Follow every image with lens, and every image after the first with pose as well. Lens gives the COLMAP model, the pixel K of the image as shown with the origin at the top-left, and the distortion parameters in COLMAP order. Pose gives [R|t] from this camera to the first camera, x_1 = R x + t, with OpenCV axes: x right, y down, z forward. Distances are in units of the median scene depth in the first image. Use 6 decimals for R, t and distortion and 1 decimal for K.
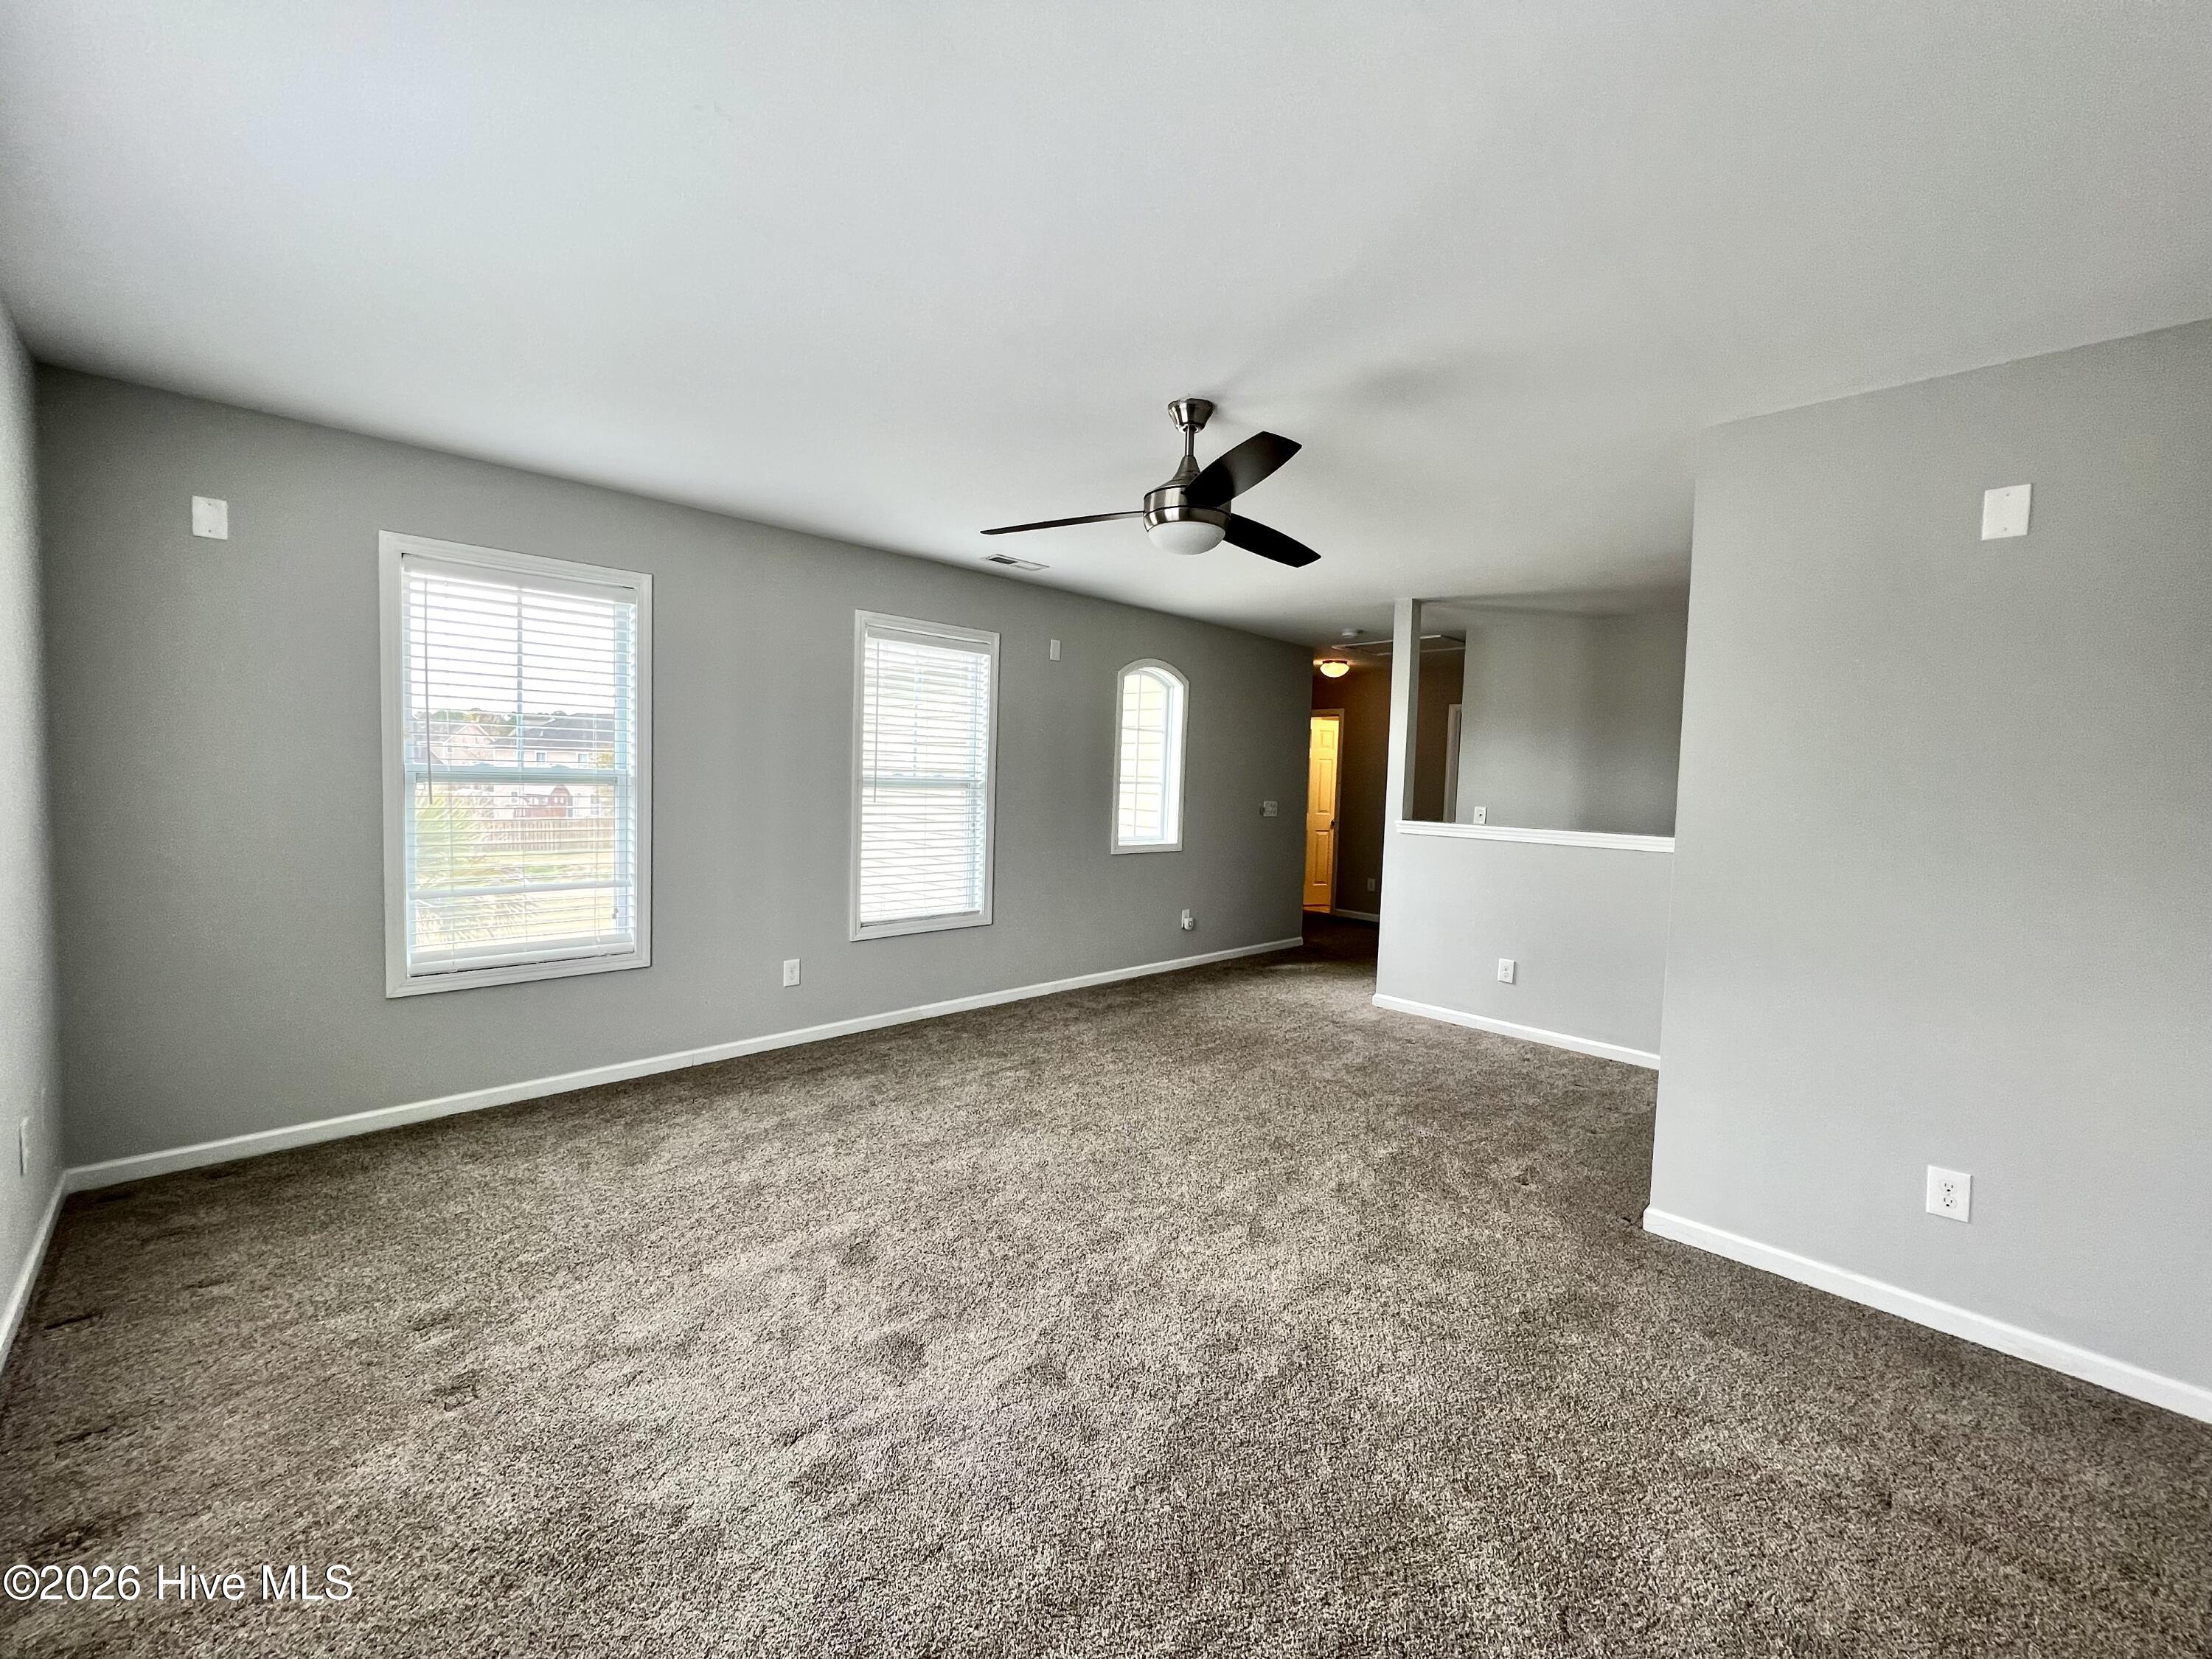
lens RADIAL K [[880.7, 0, 1100.3], [0, 880.7, 823.0], [0, 0, 1]] dist [-0.002331, -0.000102]
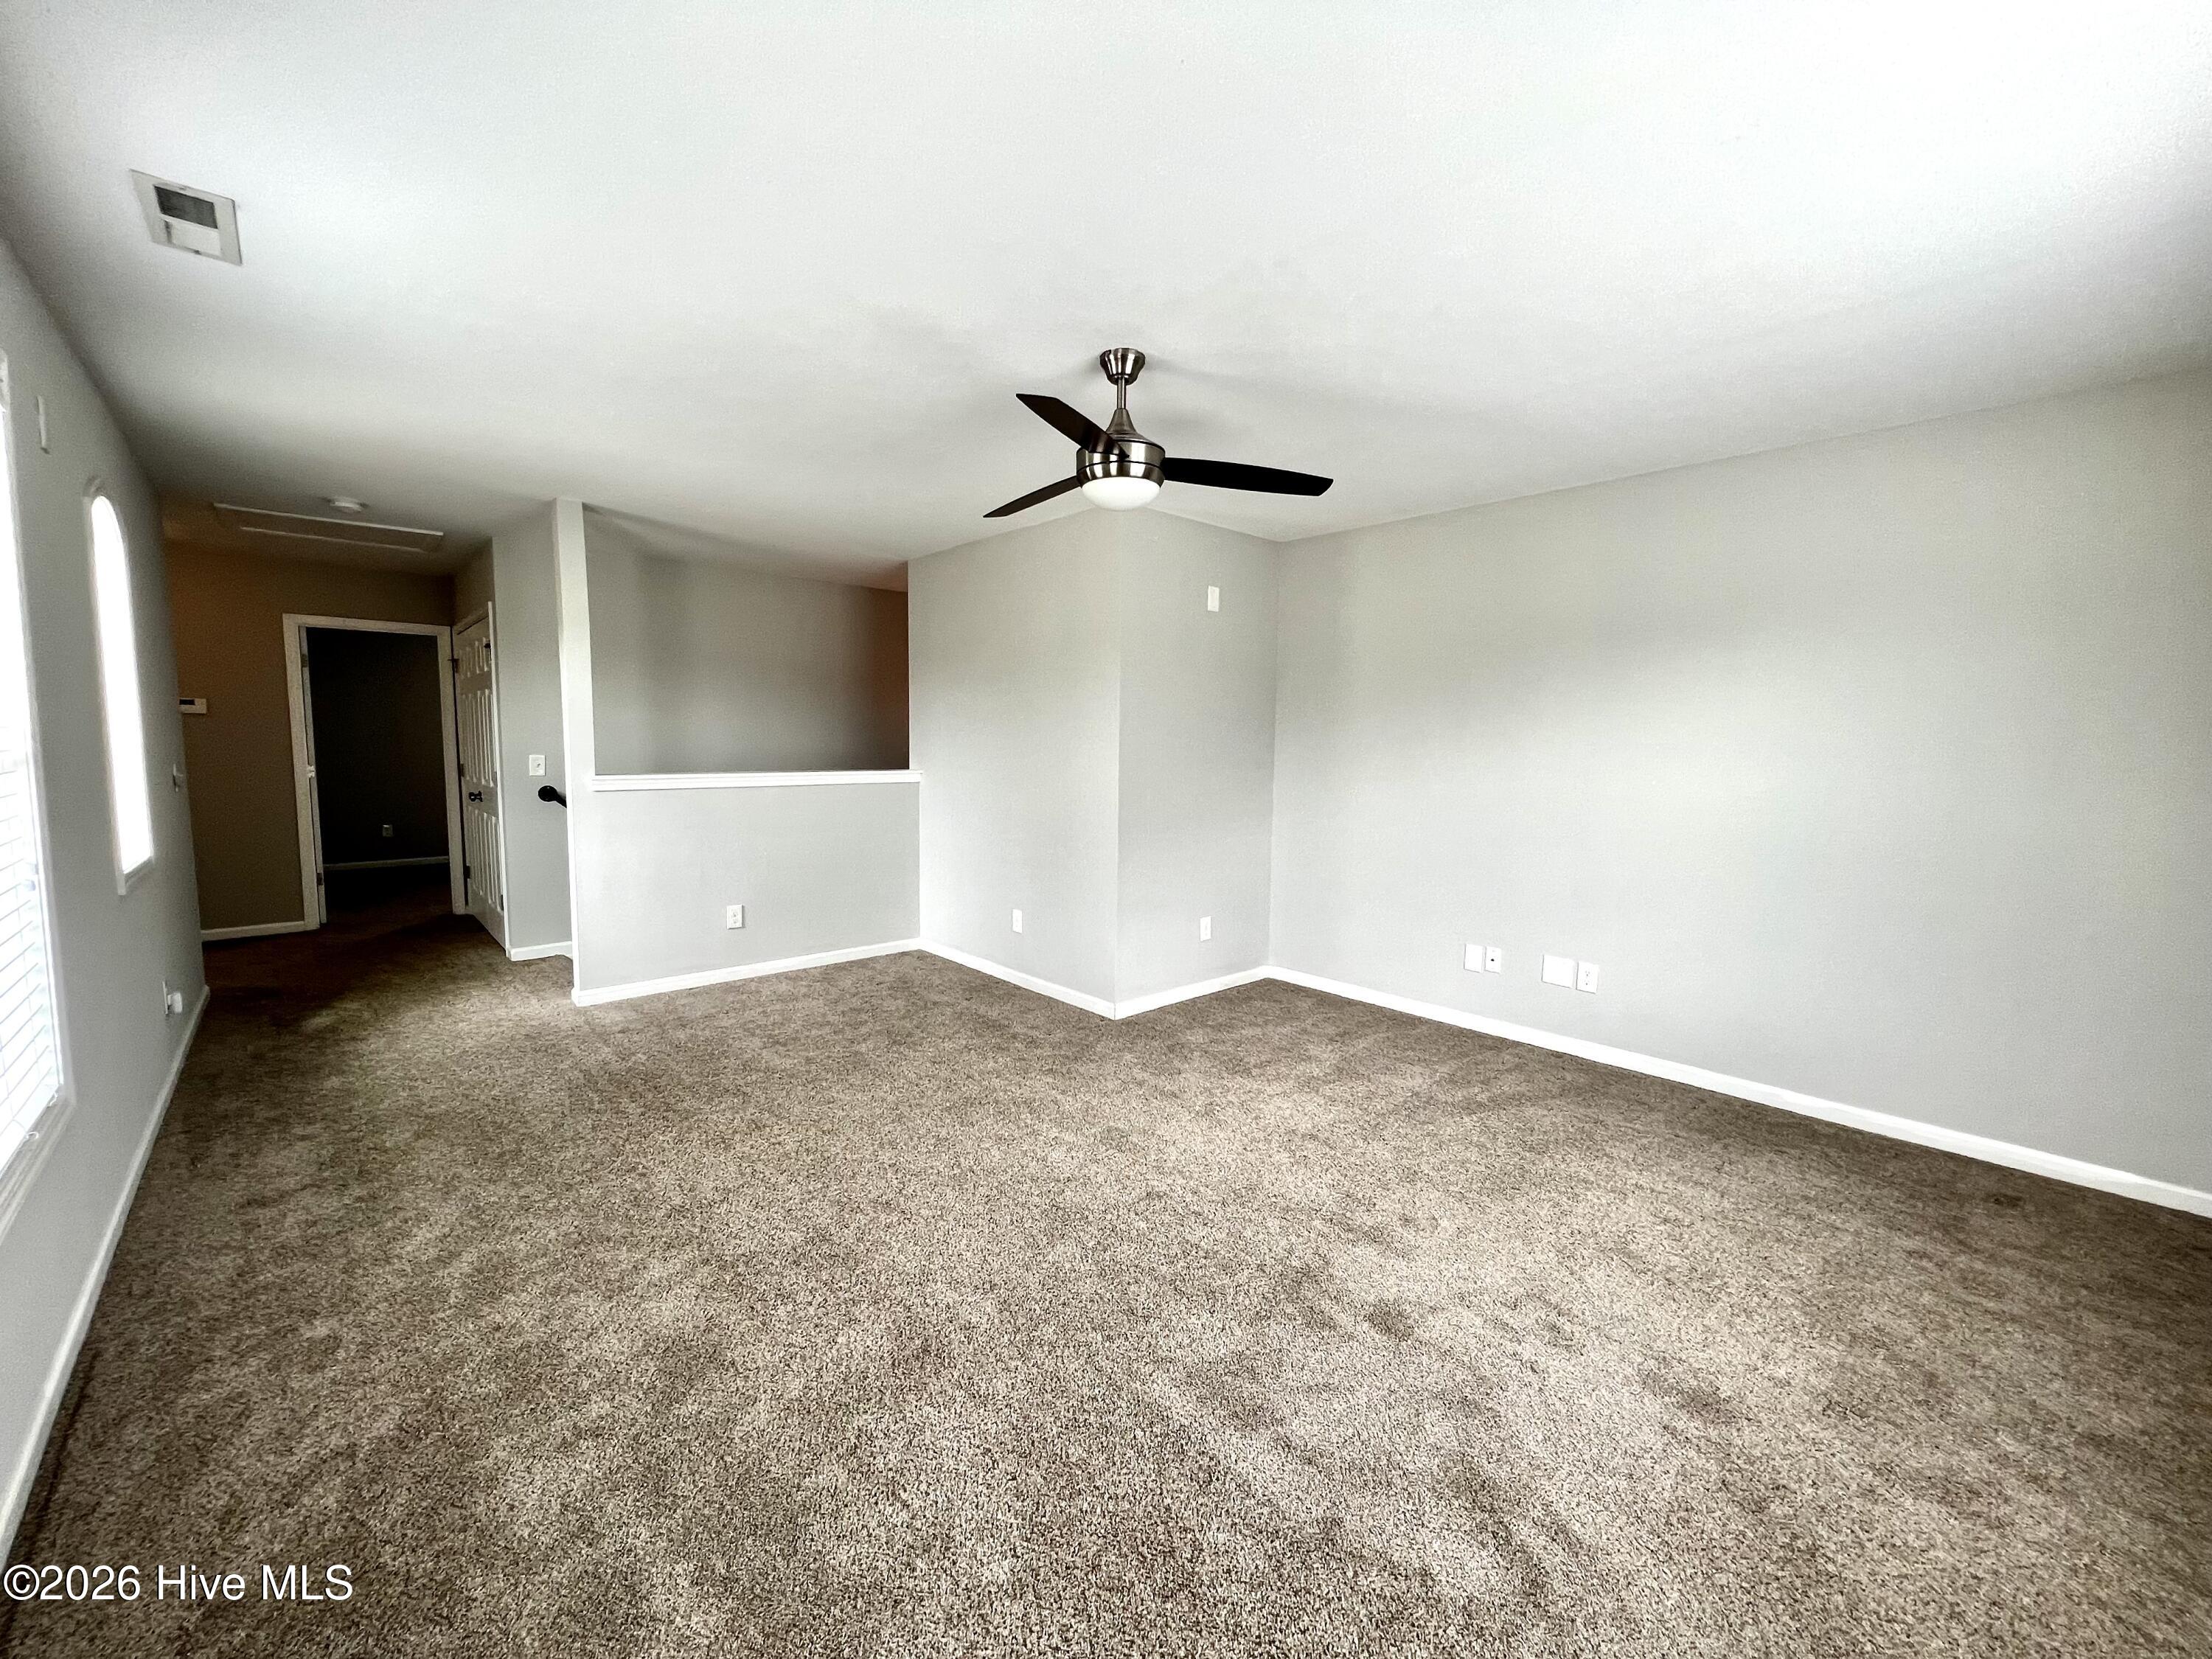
lens RADIAL K [[880.7, 0, 1100.3], [0, 880.7, 823.0], [0, 0, 1]] dist [-0.002331, -0.000102]
pose [[0.041872, -0.127430, 0.990963, -0.547536], [0.044032, 0.991105, 0.125588, -0.049358], [-0.998152, 0.038376, 0.047110, 0.584821]]
